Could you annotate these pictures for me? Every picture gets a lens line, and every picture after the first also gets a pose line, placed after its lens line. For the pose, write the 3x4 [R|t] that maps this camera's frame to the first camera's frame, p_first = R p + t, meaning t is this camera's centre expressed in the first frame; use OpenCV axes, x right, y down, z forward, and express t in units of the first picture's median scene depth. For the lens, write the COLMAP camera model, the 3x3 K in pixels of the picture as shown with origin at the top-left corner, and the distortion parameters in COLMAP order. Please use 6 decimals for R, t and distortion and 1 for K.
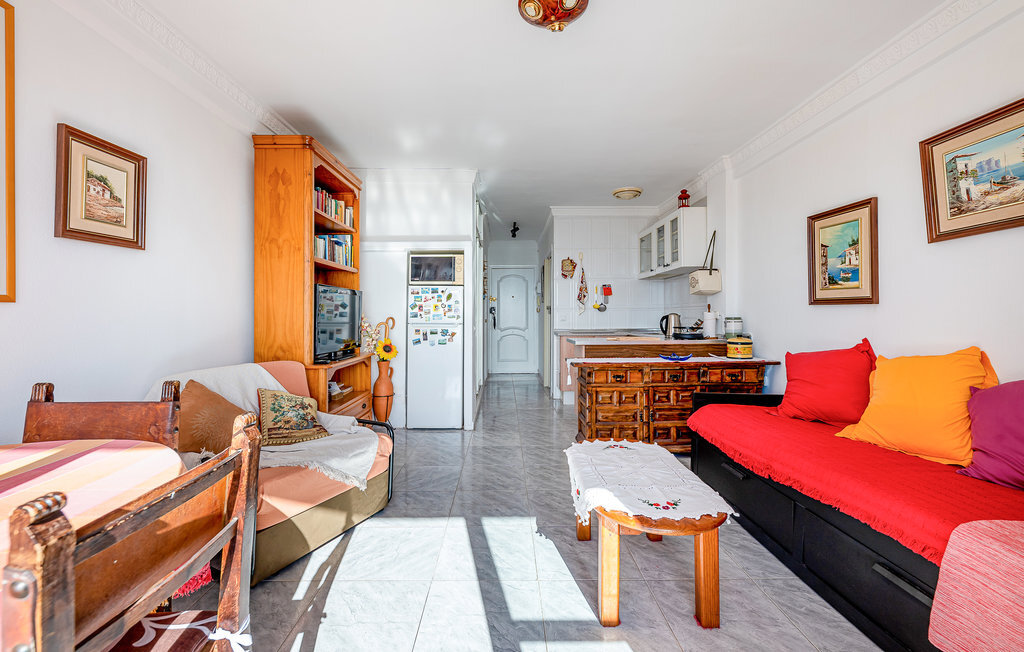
lens RADIAL K [[422.0, 0, 505.0], [0, 422.0, 316.7], [0, 0, 1]] dist [0.000839, -0.000175]
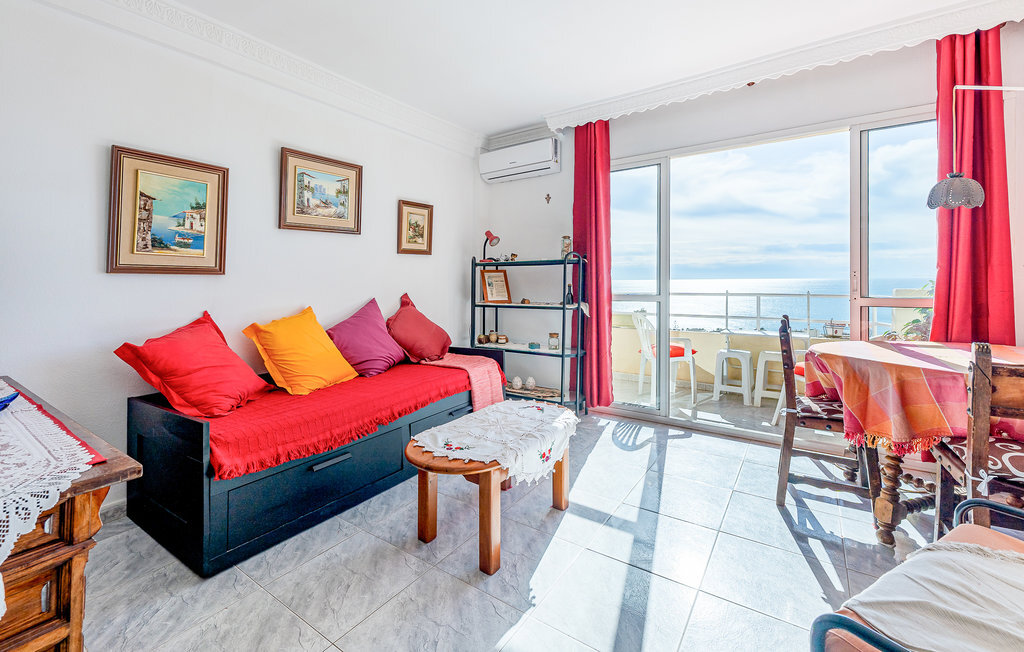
lens RADIAL K [[437.8, 0, 503.6], [0, 437.8, 275.6], [0, 0, 1]] dist [-0.003001, -0.000630]
pose [[-0.819720, 0.020571, 0.572395, -0.219872], [0.017213, 0.999788, -0.011281, -0.005215], [-0.572506, 0.000606, -0.819900, 1.295261]]
